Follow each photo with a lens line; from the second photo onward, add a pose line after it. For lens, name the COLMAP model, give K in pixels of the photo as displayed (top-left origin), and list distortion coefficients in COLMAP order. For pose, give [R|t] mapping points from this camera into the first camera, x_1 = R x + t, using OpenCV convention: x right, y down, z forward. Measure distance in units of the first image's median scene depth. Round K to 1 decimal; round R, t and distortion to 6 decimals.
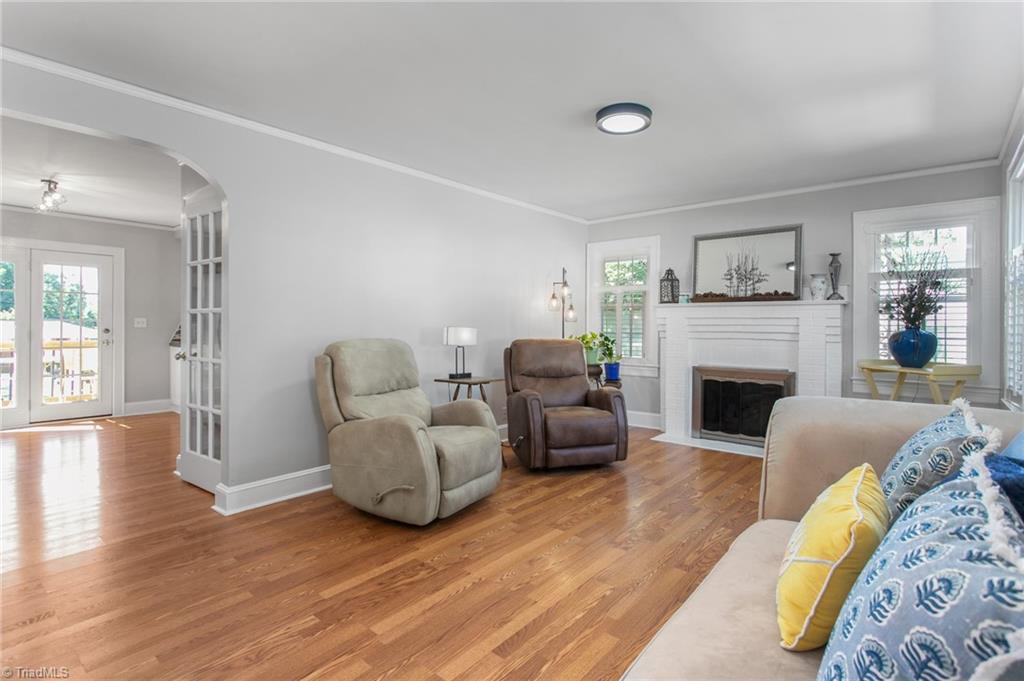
lens RADIAL K [[507.5, 0, 521.6], [0, 507.5, 338.5], [0, 0, 1]] dist [0.005315, 0.002312]
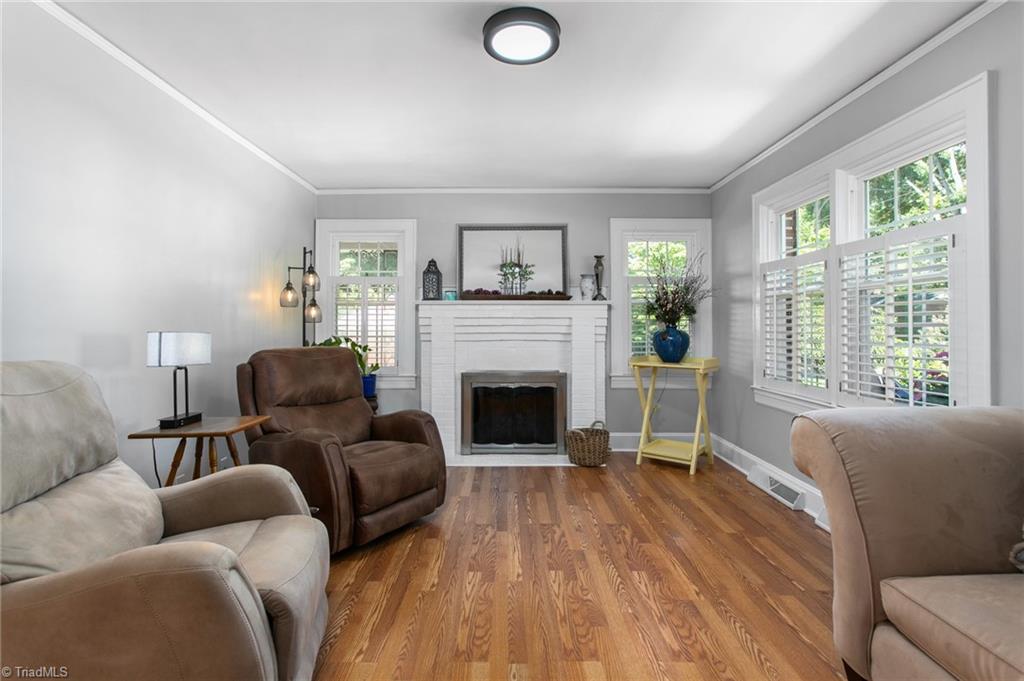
lens RADIAL K [[507.5, 0, 509.5], [0, 507.5, 329.9], [0, 0, 1]] dist [0.005315, 0.002312]
pose [[0.765946, -0.011625, 0.642799, -0.185117], [0.023241, 0.999684, -0.009614, -0.010390], [-0.642484, 0.022302, 0.765974, 0.321693]]
